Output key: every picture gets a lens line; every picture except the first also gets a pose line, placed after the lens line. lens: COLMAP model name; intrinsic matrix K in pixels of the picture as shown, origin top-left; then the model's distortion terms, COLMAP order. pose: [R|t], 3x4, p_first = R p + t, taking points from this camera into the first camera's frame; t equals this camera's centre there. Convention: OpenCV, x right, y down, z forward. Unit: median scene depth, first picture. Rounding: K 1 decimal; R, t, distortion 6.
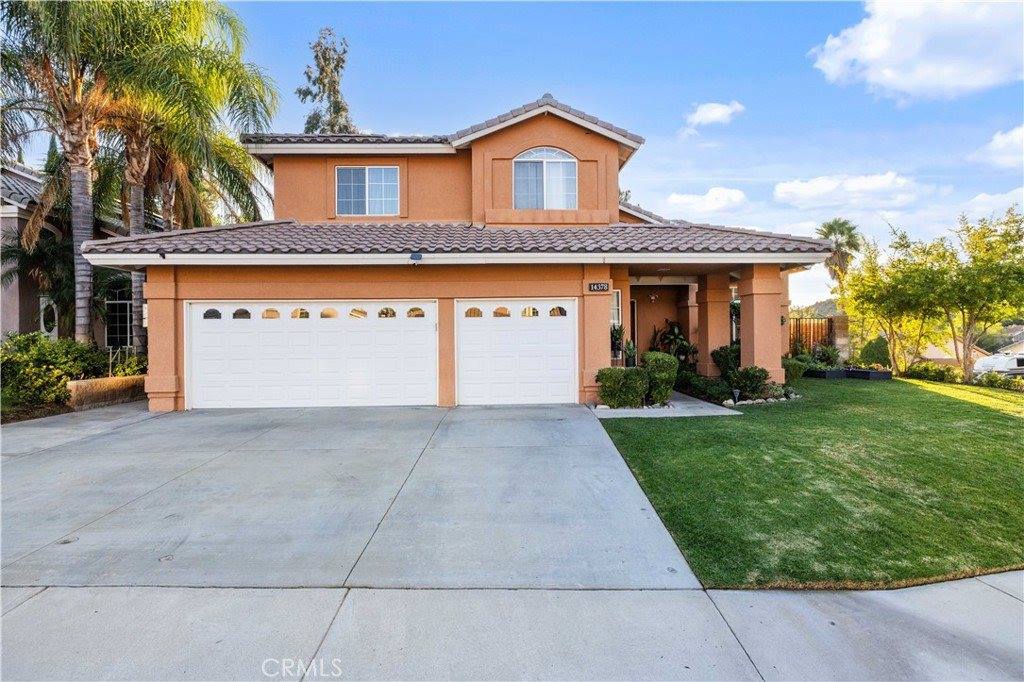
lens RADIAL K [[471.9, 0, 517.3], [0, 471.9, 363.5], [0, 0, 1]] dist [-0.010368, 0.002642]
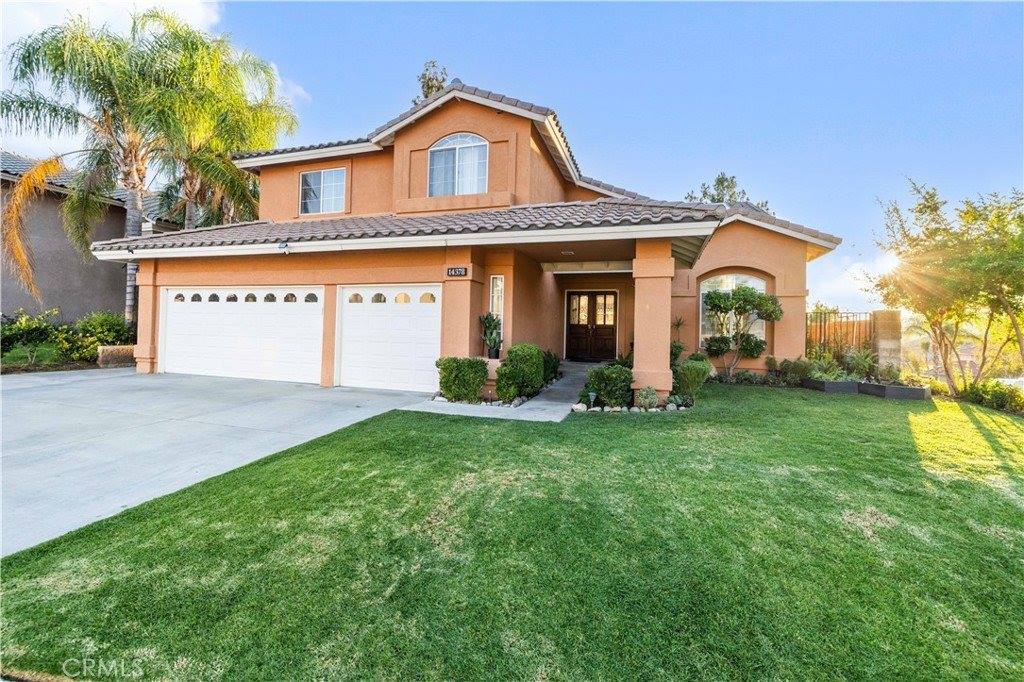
lens RADIAL K [[434.1, 0, 511.9], [0, 434.1, 344.4], [0, 0, 1]] dist [-0.002781, 0.001228]
pose [[0.935977, 0.043867, -0.349316, 0.577941], [-0.052368, 0.998516, -0.014924, -0.009695], [0.348143, 0.032262, 0.936886, 0.227844]]
